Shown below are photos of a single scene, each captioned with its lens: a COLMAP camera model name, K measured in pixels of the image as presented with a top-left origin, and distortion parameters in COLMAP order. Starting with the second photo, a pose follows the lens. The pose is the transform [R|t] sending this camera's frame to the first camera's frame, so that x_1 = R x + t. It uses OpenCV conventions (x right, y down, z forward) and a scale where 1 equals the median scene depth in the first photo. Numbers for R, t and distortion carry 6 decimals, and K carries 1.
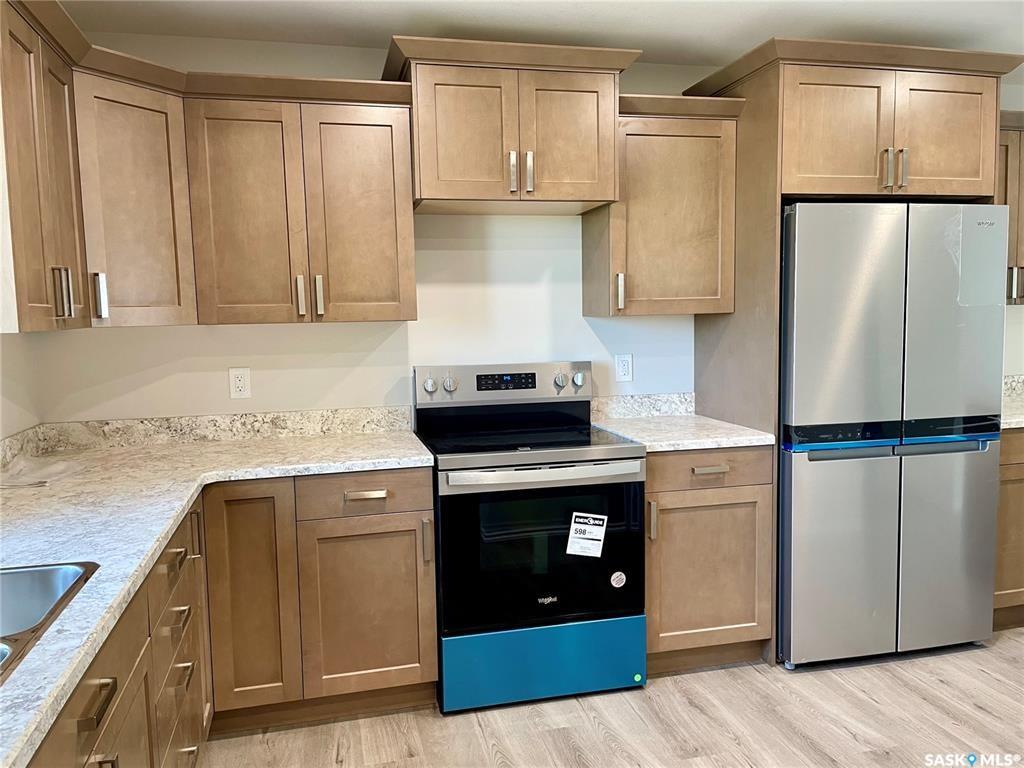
lens RADIAL K [[777.9, 0, 509.3], [0, 777.9, 393.2], [0, 0, 1]] dist [0.091593, -0.128394]
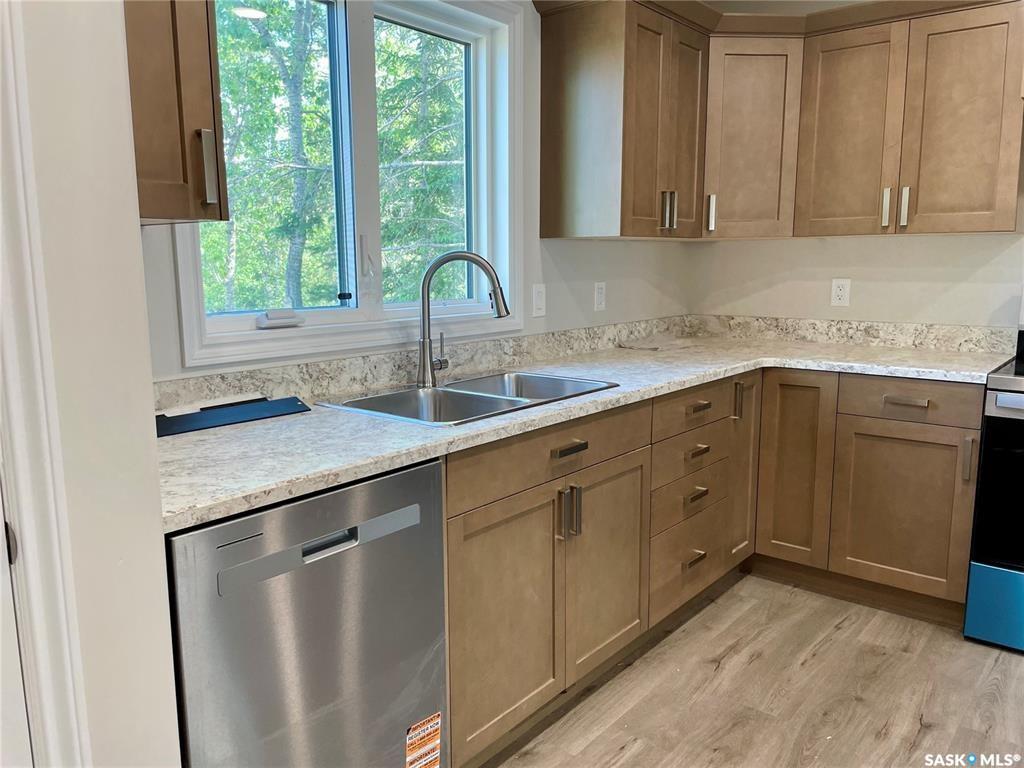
lens RADIAL K [[777.9, 0, 509.3], [0, 777.9, 393.2], [0, 0, 1]] dist [0.091593, -0.128394]
pose [[0.588844, 0.152986, -0.793636, 0.306986], [-0.089816, 0.988227, 0.123857, 0.034728], [0.803241, -0.001651, 0.595652, -0.039203]]
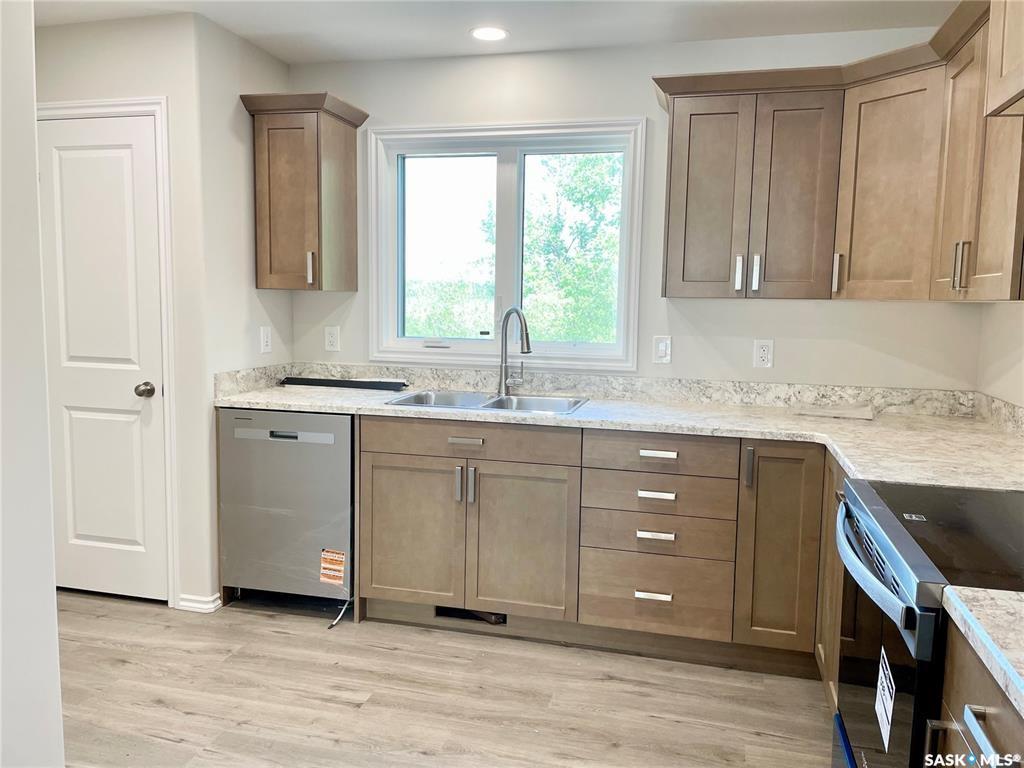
lens RADIAL K [[777.9, 0, 509.3], [0, 777.9, 393.2], [0, 0, 1]] dist [0.091593, -0.128394]
pose [[-0.478817, 0.116431, -0.870160, 0.662506], [-0.102787, 0.976915, 0.187275, -0.097195], [0.871877, 0.179111, -0.455796, 0.951571]]
